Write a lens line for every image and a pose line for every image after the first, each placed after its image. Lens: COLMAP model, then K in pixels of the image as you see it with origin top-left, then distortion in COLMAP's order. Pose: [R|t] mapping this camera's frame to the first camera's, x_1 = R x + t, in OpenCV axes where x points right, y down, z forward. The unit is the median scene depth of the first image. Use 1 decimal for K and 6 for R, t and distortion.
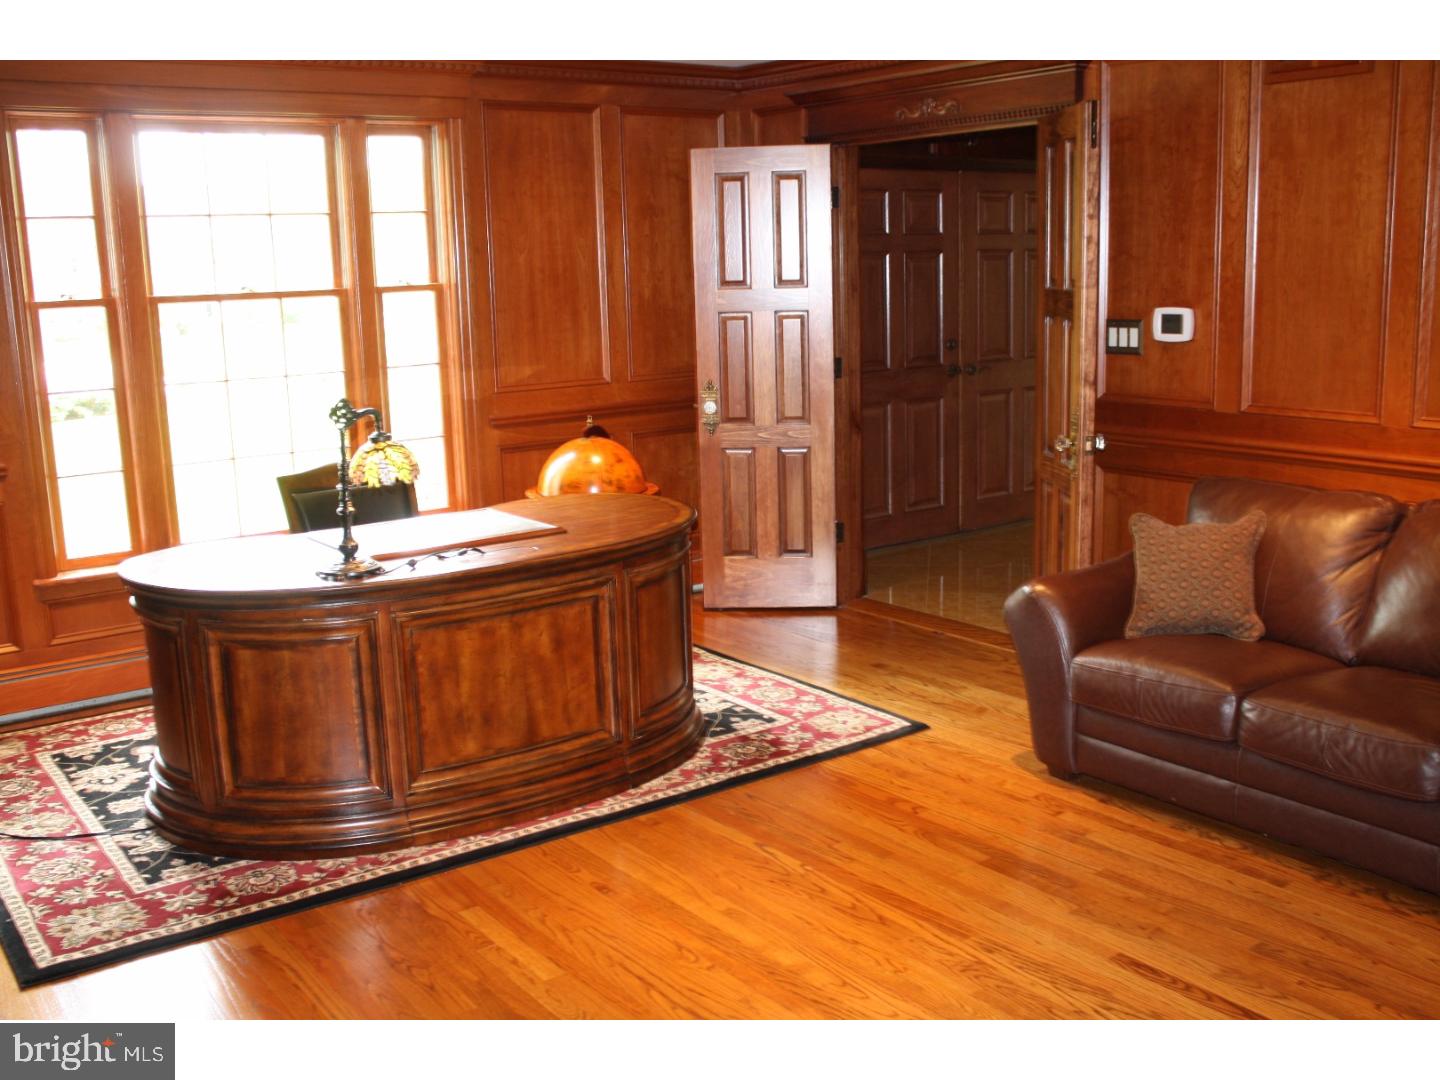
lens RADIAL K [[1433.7, 0, 720.0], [0, 1433.7, 540.0], [0, 0, 1]] dist [-0.075012, 0.013032]
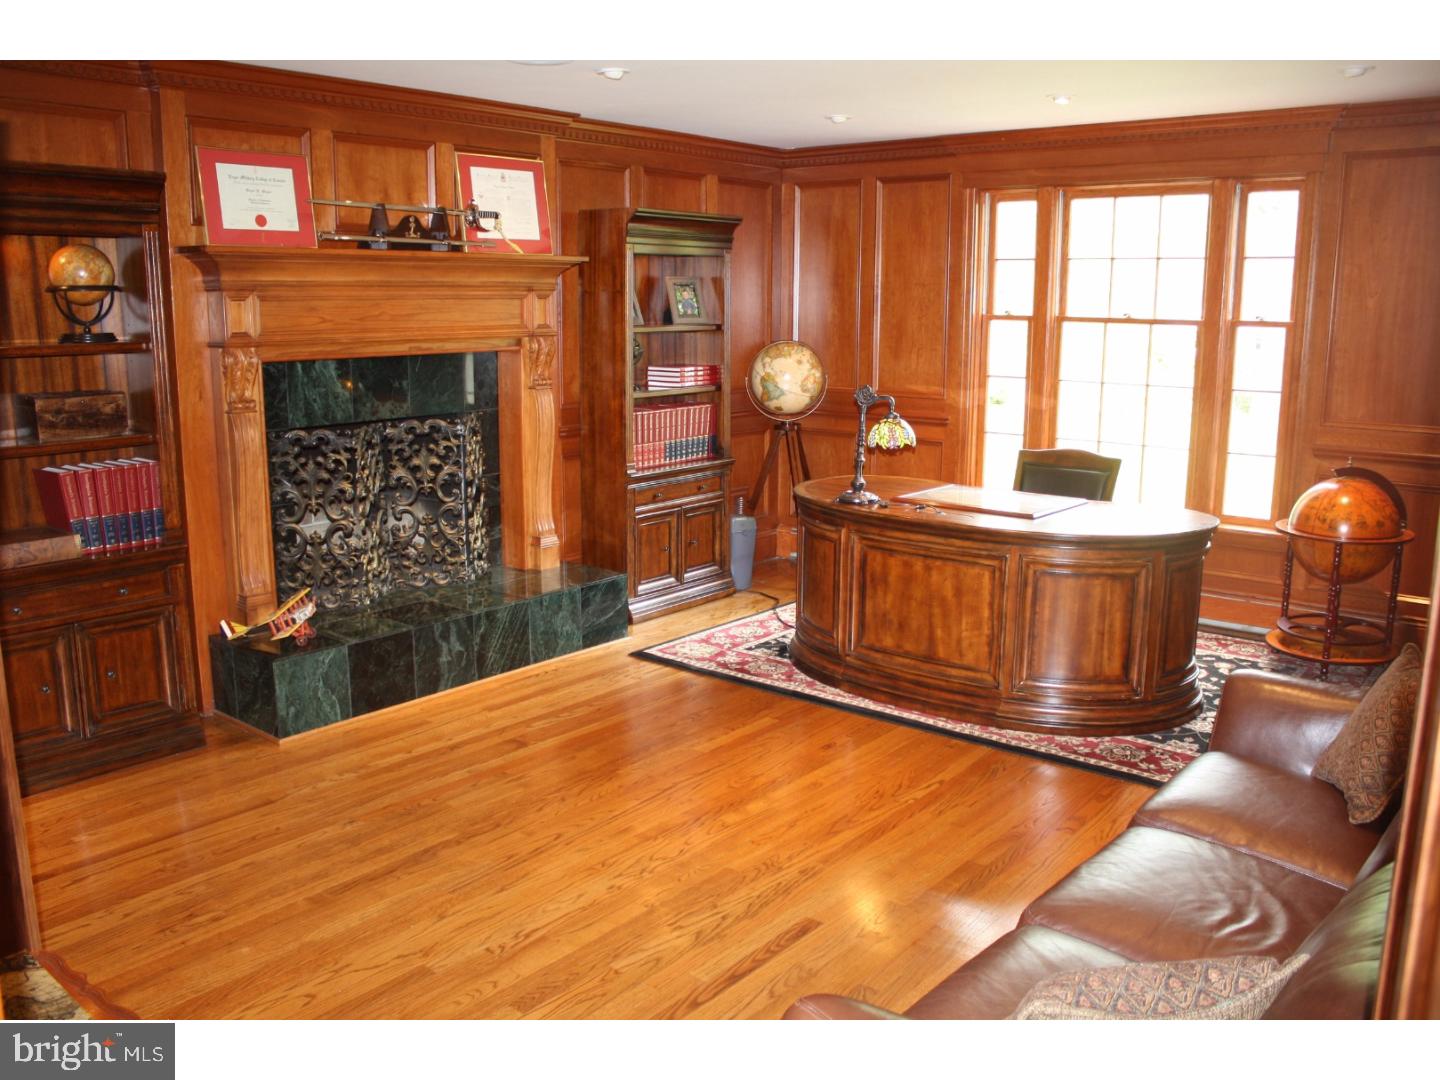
lens RADIAL K [[1212.4, 0, 720.0], [0, 1212.4, 540.0], [0, 0, 1]] dist [-0.105631, 0.084364]
pose [[0.254351, 0.214558, -0.943011, 0.855095], [-0.199078, 0.965813, 0.166050, -0.111997], [0.946400, 0.145498, 0.288369, 0.469301]]
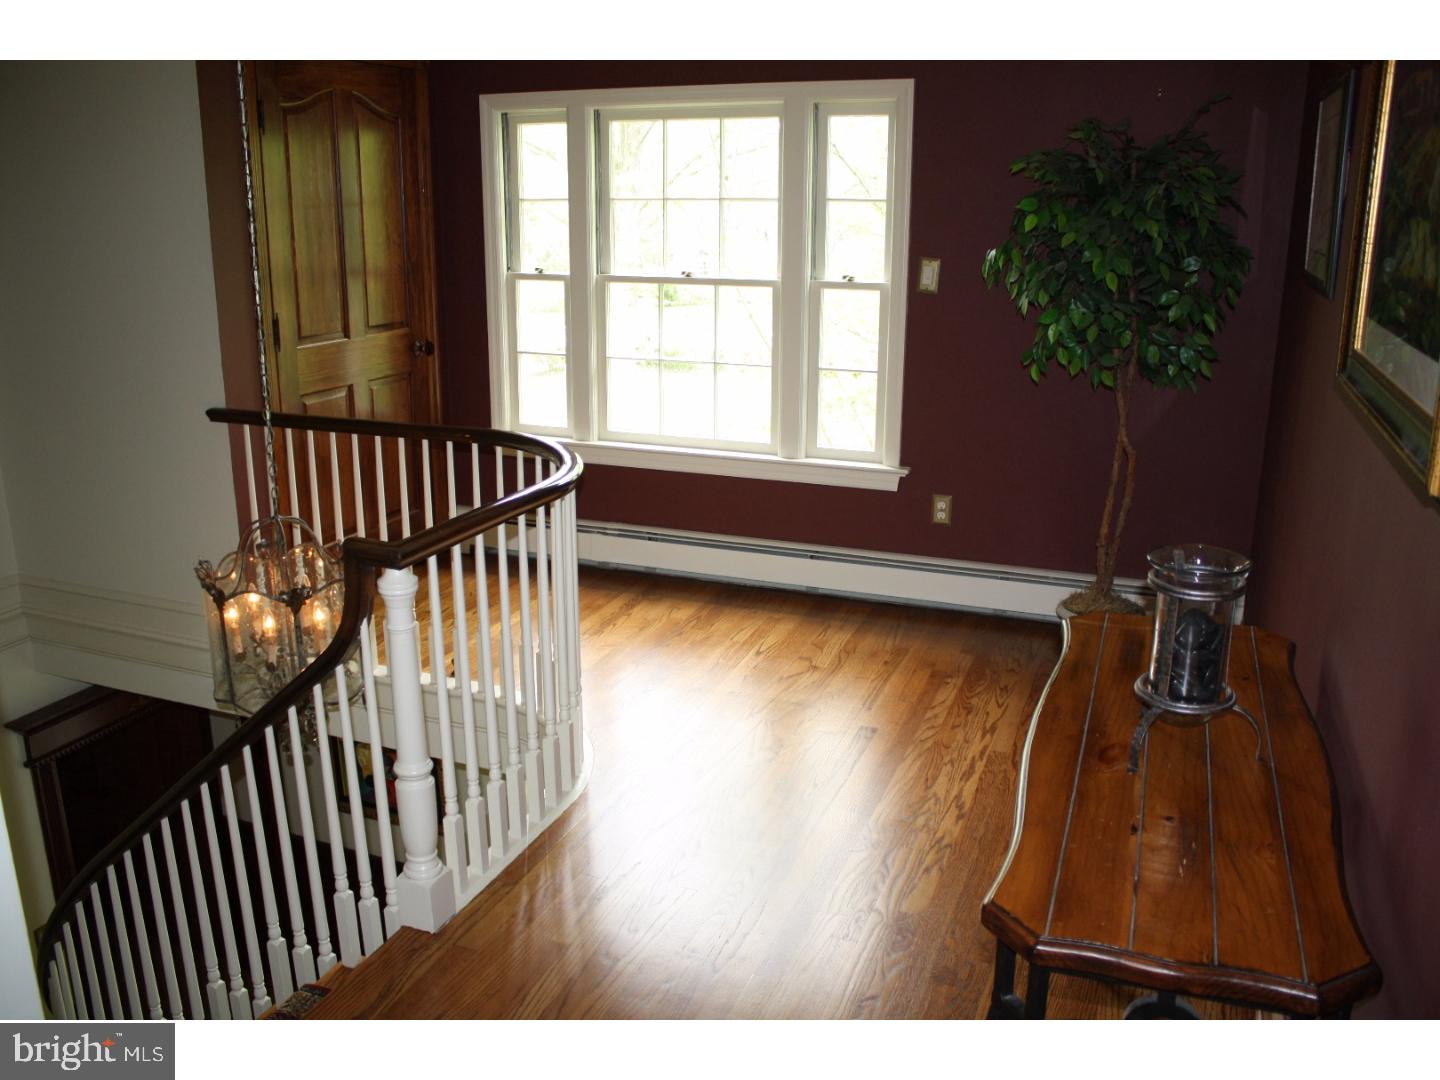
lens RADIAL K [[1212.4, 0, 720.0], [0, 1212.4, 540.0], [0, 0, 1]] dist [-0.105631, 0.084364]
pose [[0.547193, 0.241424, -0.801432, 0.545810], [-0.183869, 0.968782, 0.166296, -0.184268], [0.816561, 0.056363, 0.574501, 0.700367]]
